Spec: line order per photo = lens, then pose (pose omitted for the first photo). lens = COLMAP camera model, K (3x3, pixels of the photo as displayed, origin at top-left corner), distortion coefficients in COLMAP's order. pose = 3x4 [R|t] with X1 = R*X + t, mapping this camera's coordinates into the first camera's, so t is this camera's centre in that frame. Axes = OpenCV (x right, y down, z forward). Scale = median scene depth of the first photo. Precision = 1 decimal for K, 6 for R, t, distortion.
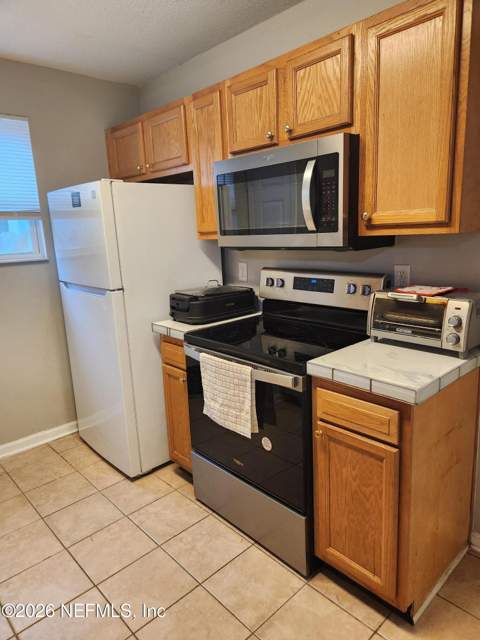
lens RADIAL K [[429.6, 0, 240.8], [0, 429.6, 320.4], [0, 0, 1]] dist [0.031414, -0.001989]
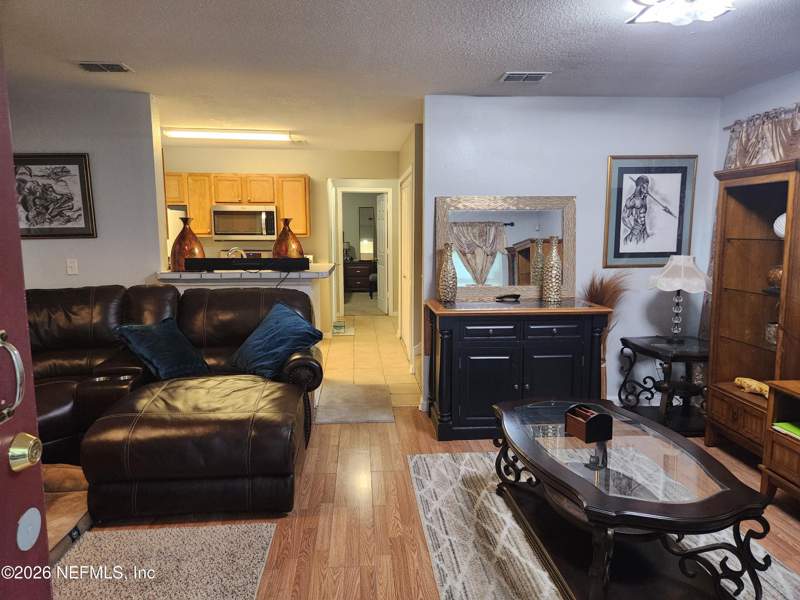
lens RADIAL K [[537.0, 0, 406.1], [0, 537.0, 301.5], [0, 0, 1]] dist [0.031414, -0.001989]
pose [[0.612960, -0.052450, 0.788371, -2.223444], [0.142721, 0.988731, -0.045186, 0.565752], [-0.777117, 0.140214, 0.613539, -2.005498]]
